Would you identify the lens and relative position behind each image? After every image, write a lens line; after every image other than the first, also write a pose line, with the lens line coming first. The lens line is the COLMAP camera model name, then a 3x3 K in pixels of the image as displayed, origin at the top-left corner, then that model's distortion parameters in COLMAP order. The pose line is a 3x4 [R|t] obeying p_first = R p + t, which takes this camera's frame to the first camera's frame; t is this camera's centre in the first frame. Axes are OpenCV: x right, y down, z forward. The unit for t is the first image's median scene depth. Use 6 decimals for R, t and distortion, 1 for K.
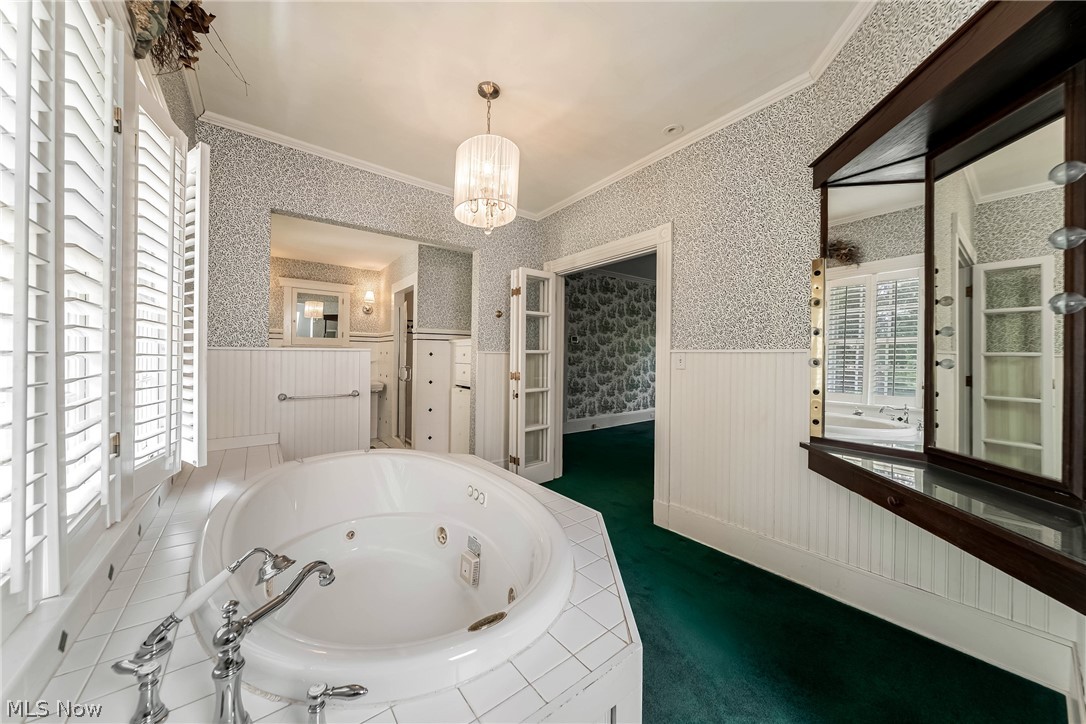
lens RADIAL K [[373.2, 0, 542.9], [0, 373.2, 358.7], [0, 0, 1]] dist [-0.001220, 0.000049]
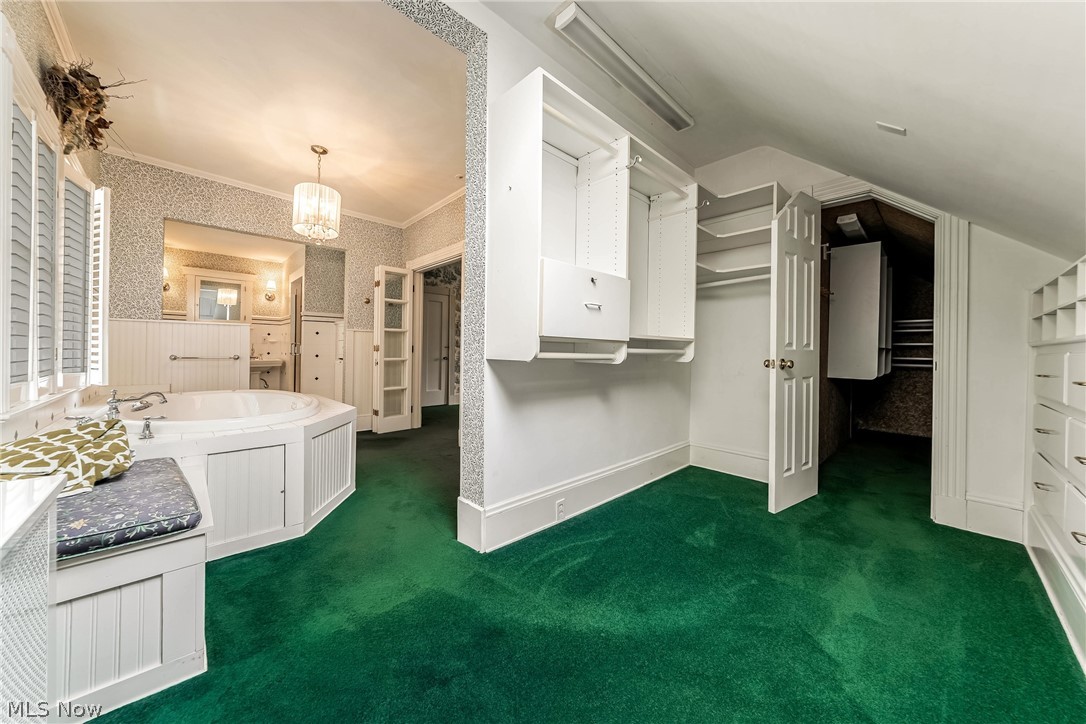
lens RADIAL K [[373.2, 0, 541.3], [0, 373.2, 353.9], [0, 0, 1]] dist [-0.001220, 0.000049]
pose [[0.992906, 0.002739, 0.118872, 0.341831], [-0.002981, 0.999994, 0.001858, 0.061834], [-0.118867, -0.002199, 0.992908, -0.366591]]
